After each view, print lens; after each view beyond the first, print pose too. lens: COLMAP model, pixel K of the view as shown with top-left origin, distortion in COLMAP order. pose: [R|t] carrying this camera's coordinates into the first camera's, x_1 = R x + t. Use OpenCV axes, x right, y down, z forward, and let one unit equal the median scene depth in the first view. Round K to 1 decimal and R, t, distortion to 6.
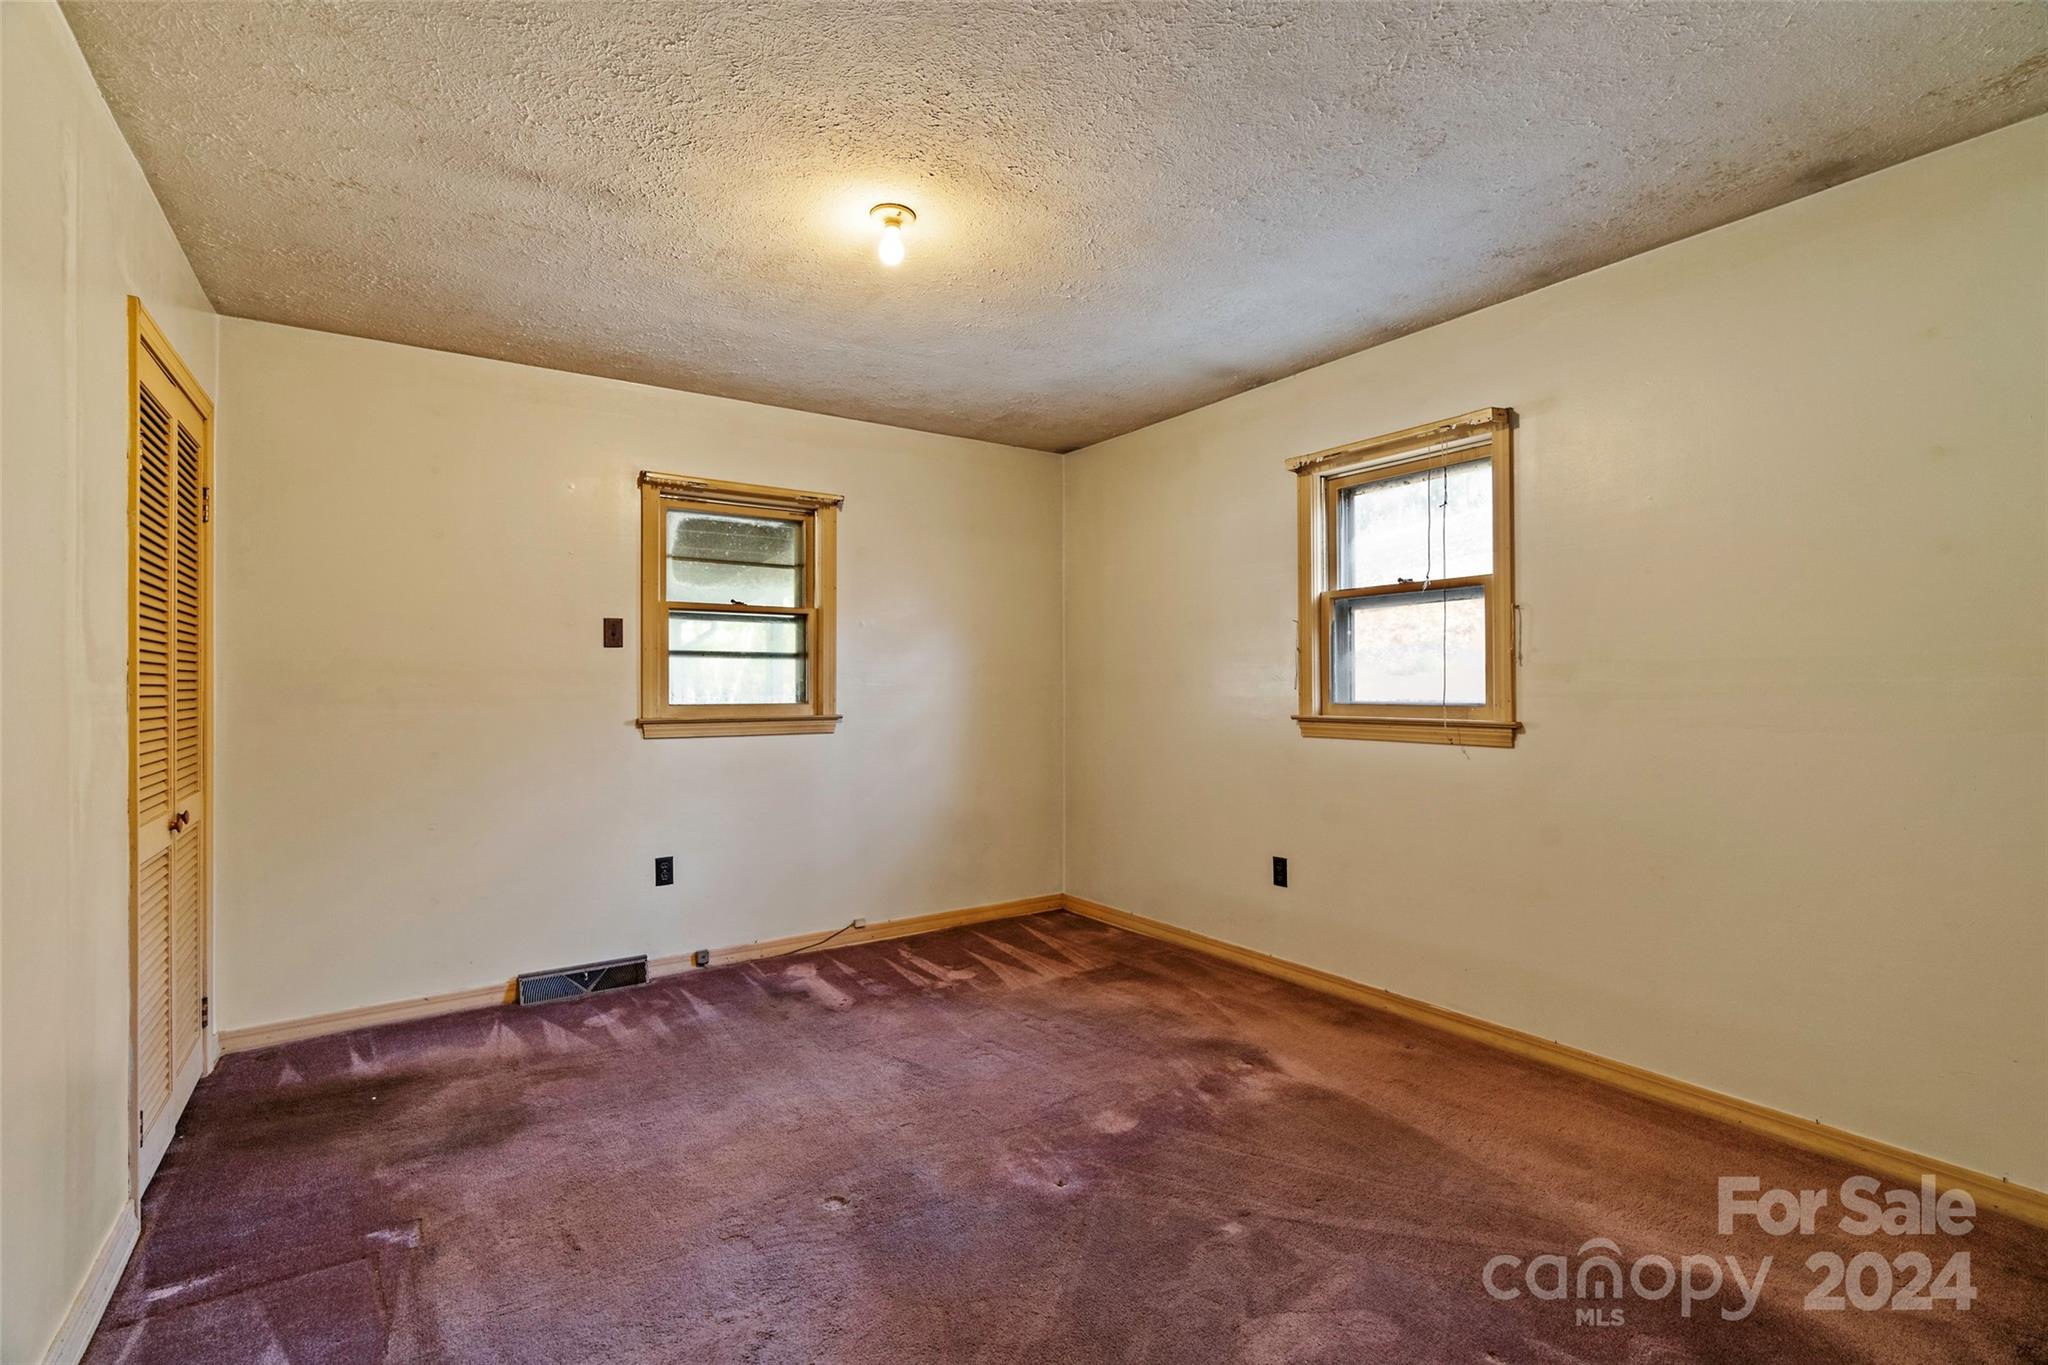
lens RADIAL K [[928.6, 0, 1018.1], [0, 928.6, 688.4], [0, 0, 1]] dist [-0.003161, 0.000533]
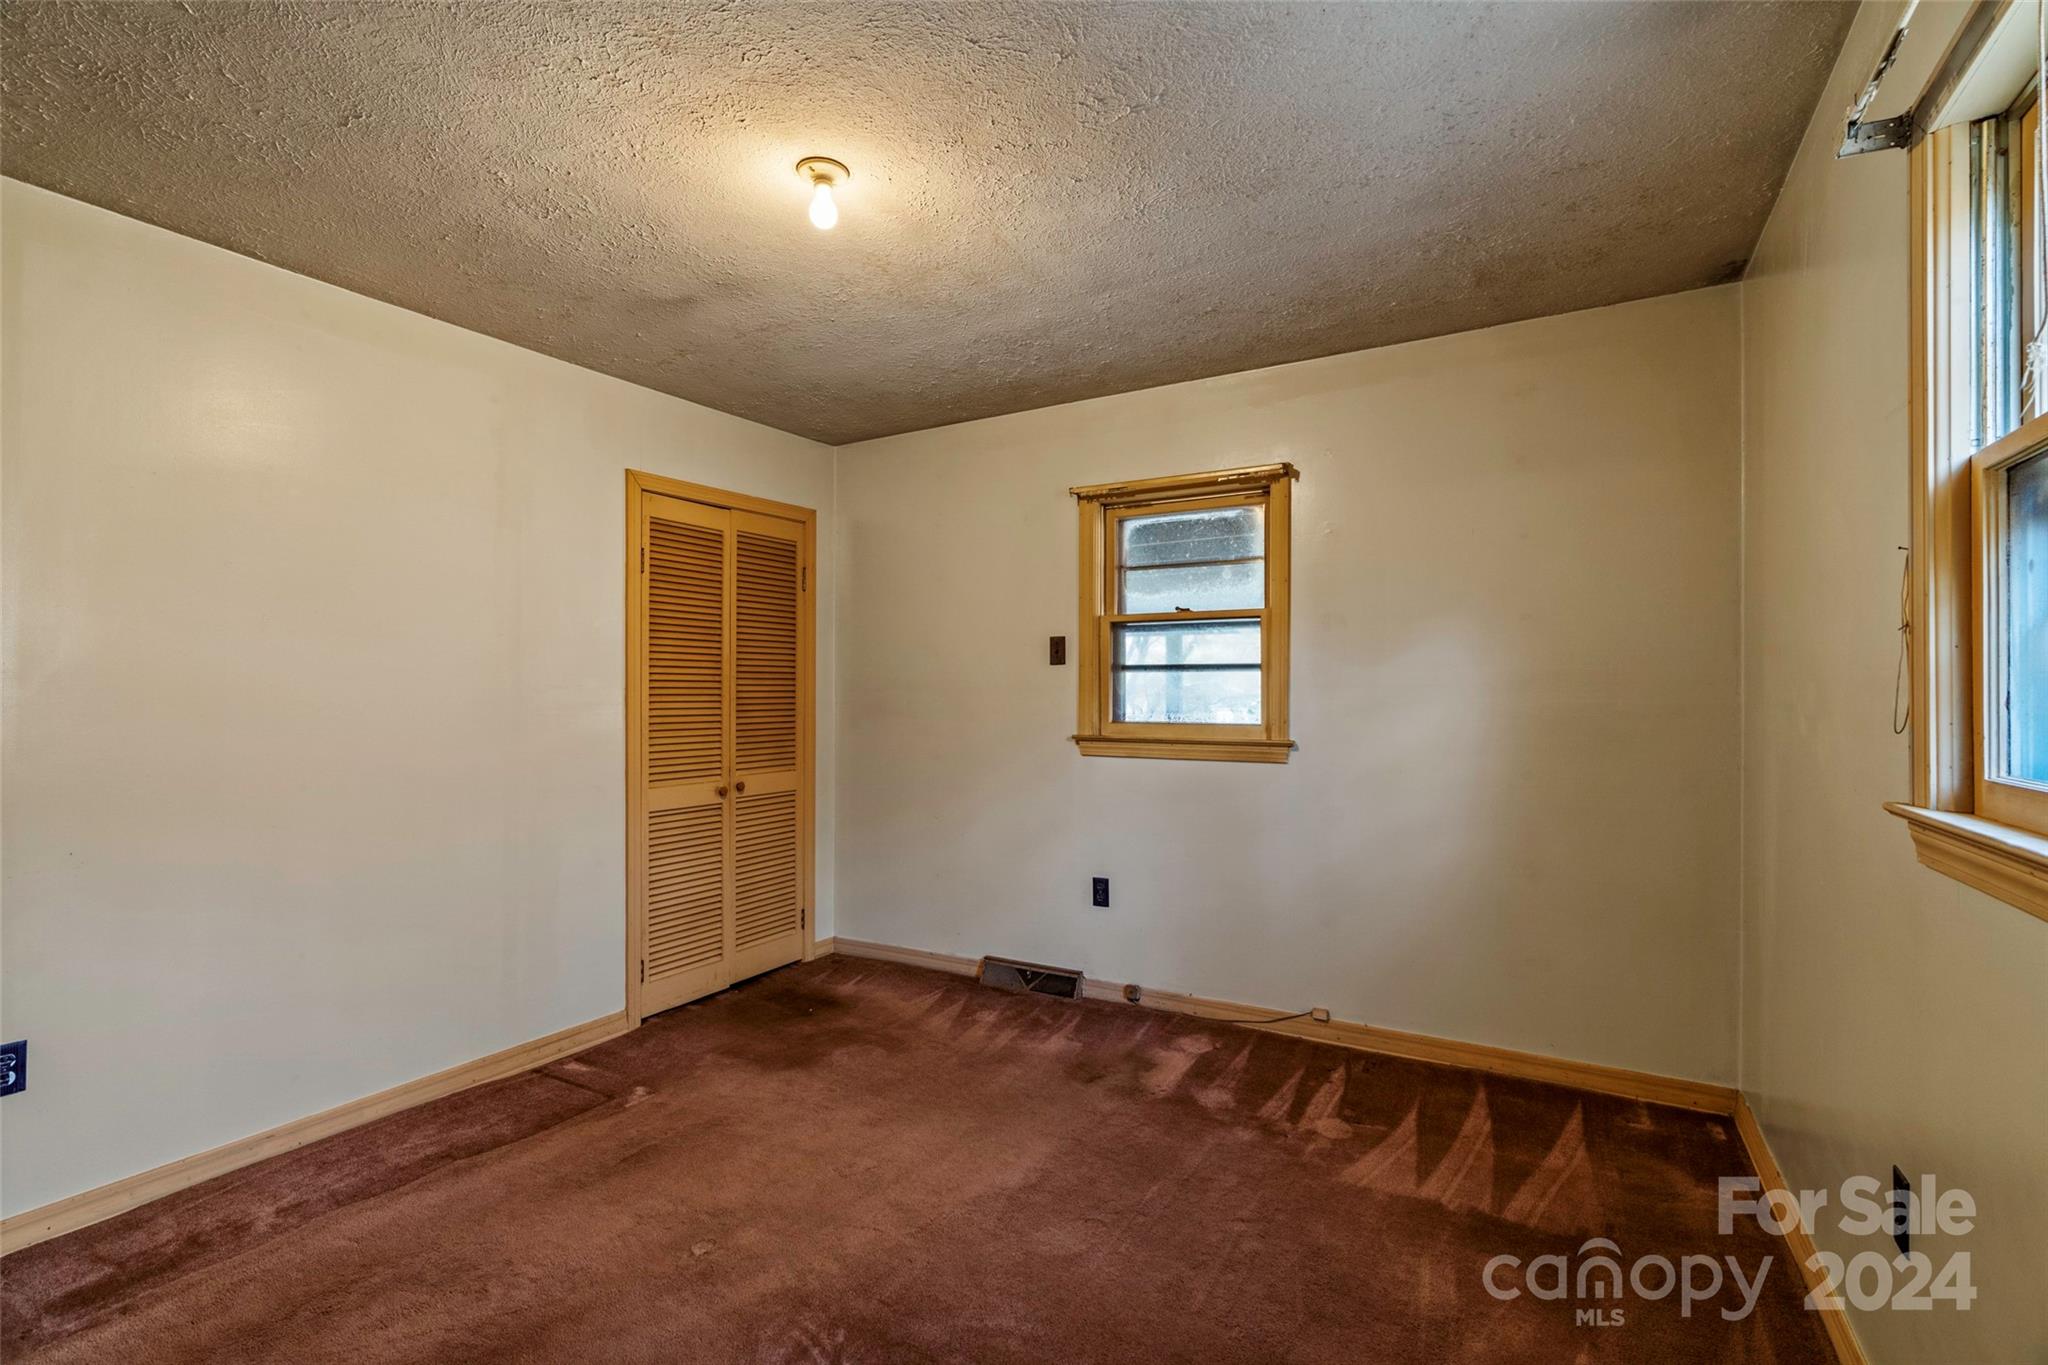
lens RADIAL K [[928.6, 0, 1021.5], [0, 928.6, 693.1], [0, 0, 1]] dist [-0.003161, 0.000533]
pose [[0.425602, 0.002671, -0.904907, 0.466142], [-0.003201, 0.999994, 0.001446, -0.013651], [0.904905, 0.002281, 0.425608, 0.505922]]
